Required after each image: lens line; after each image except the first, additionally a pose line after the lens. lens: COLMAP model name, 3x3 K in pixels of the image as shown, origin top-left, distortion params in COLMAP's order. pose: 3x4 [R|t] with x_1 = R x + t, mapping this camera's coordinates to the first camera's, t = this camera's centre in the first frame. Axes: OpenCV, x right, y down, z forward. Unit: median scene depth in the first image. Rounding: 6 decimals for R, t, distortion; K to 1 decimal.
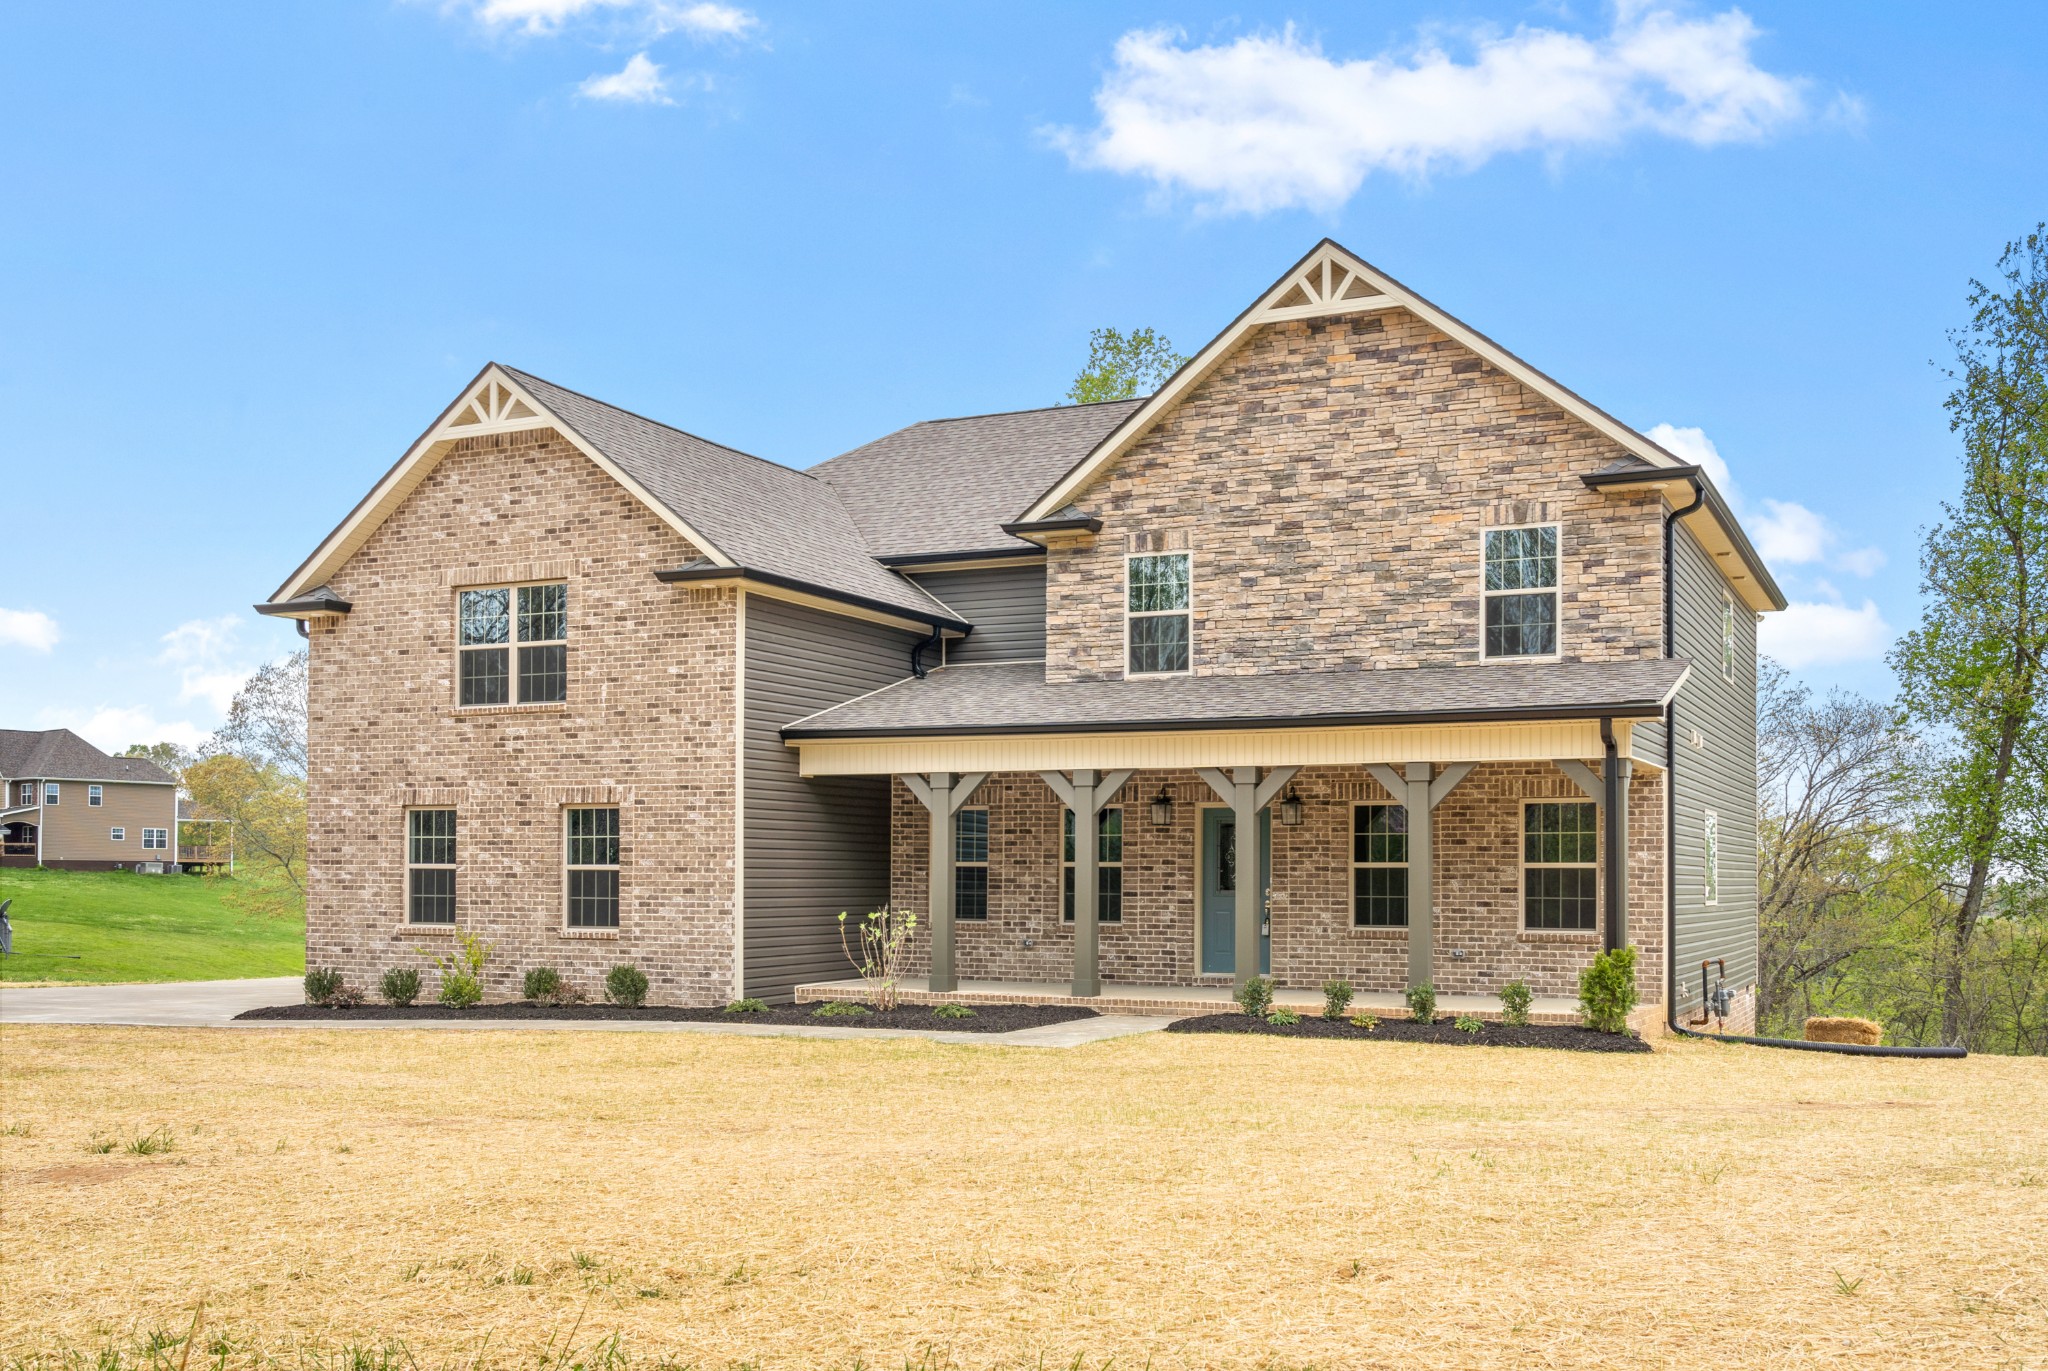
lens RADIAL K [[2050.6, 0, 1024.0], [0, 2050.6, 687.6], [0, 0, 1]] dist [-0.002209, 0.000000]
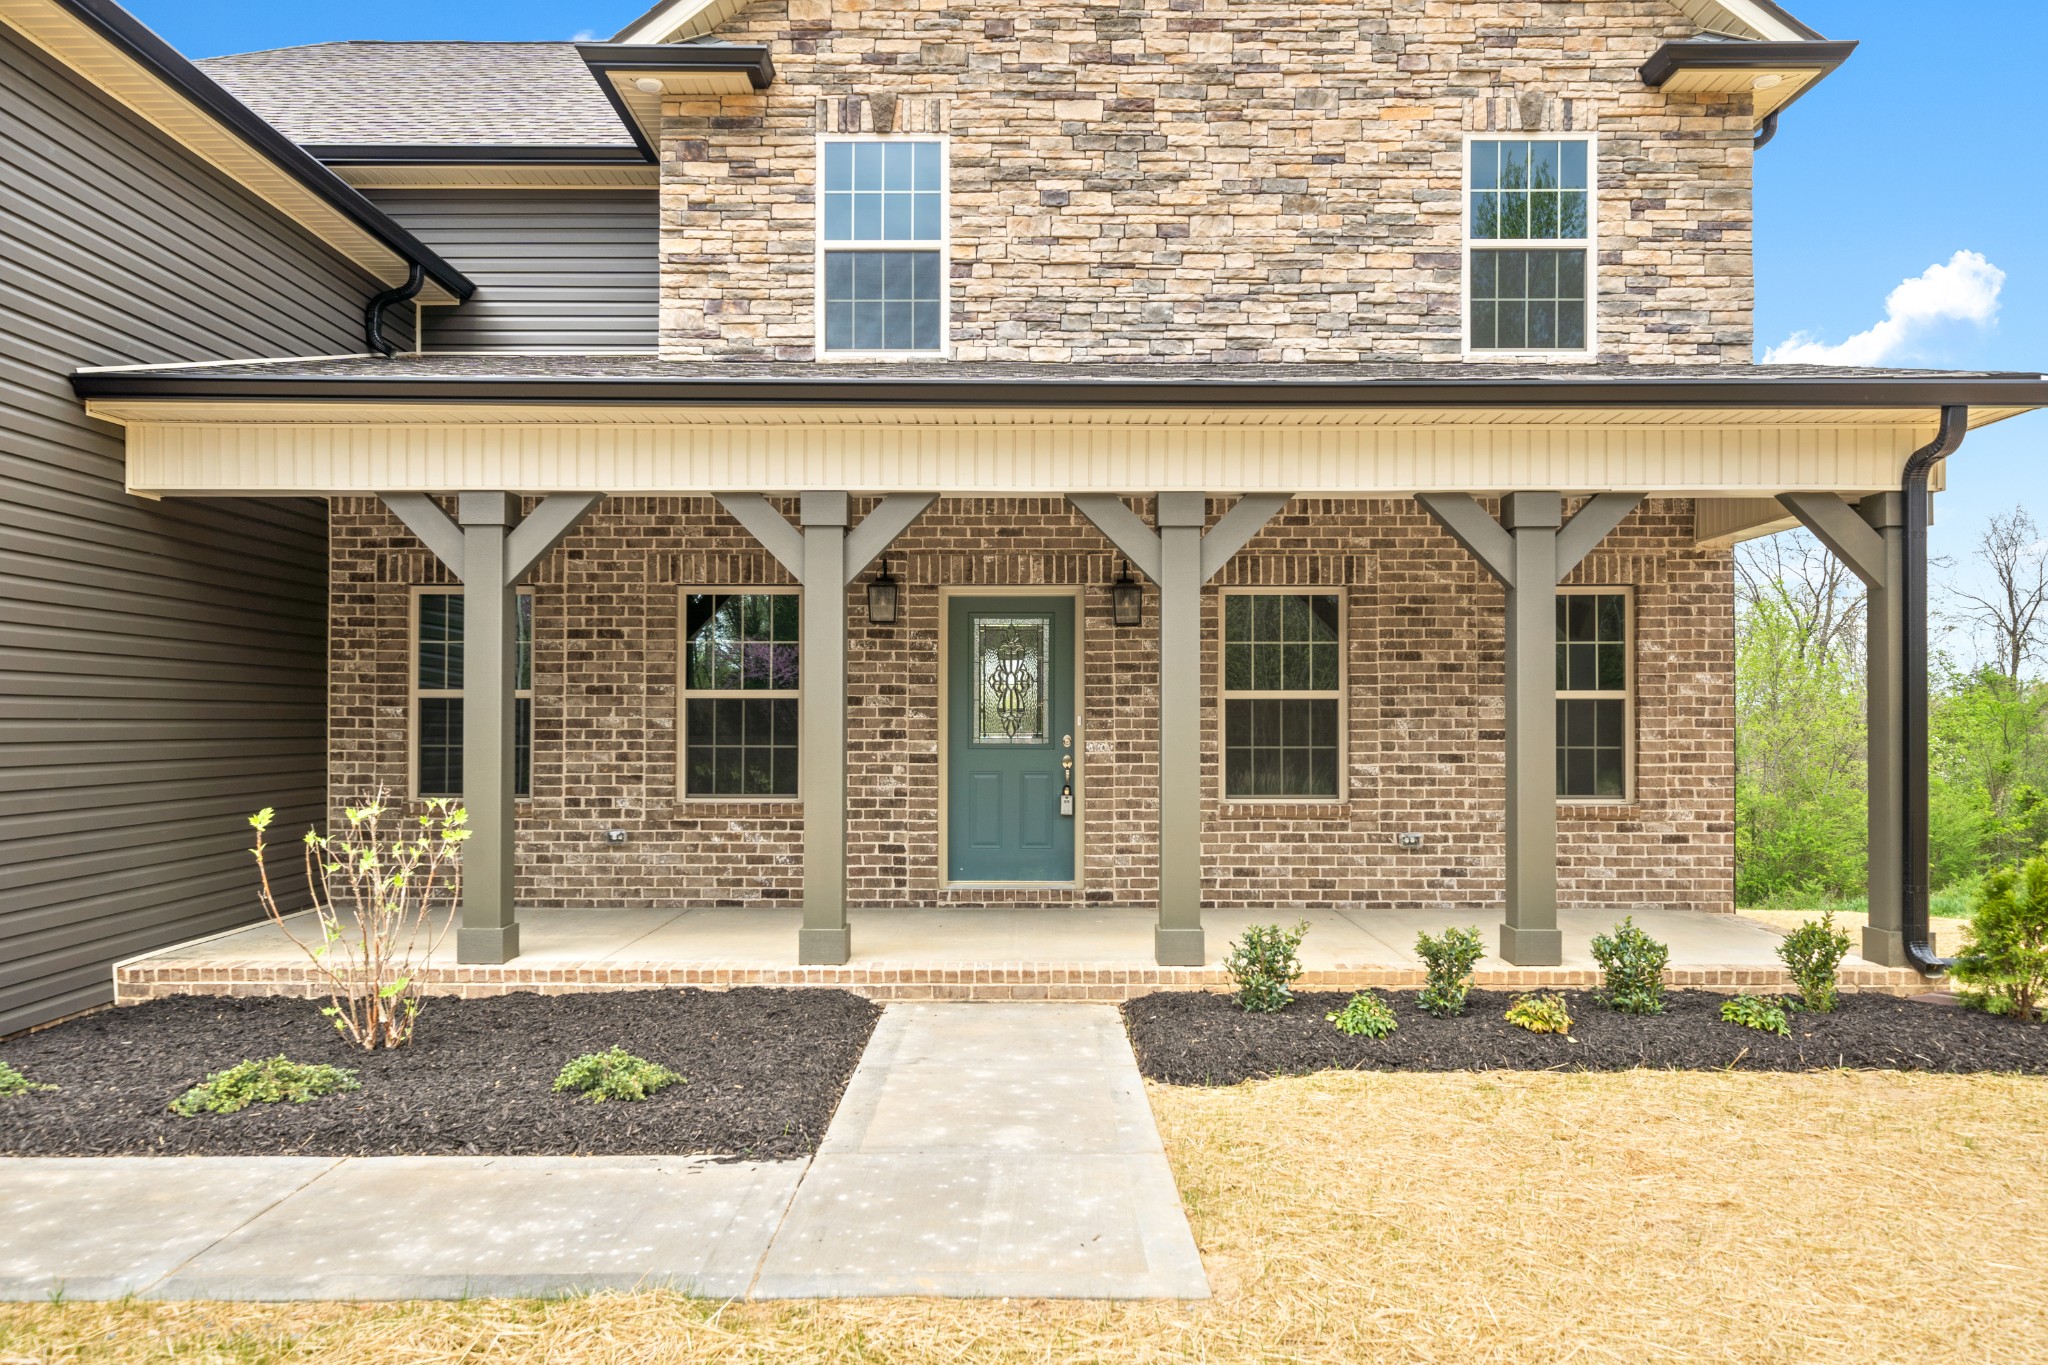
lens RADIAL K [[1424.2, 0, 1028.9], [0, 1424.2, 688.2], [0, 0, 1]] dist [0.000086, -0.002221]
pose [[0.896421, 0.006582, 0.443154, -0.072818], [-0.036974, 0.997515, 0.059977, 0.062151], [-0.441658, -0.070150, 0.894437, 0.657268]]
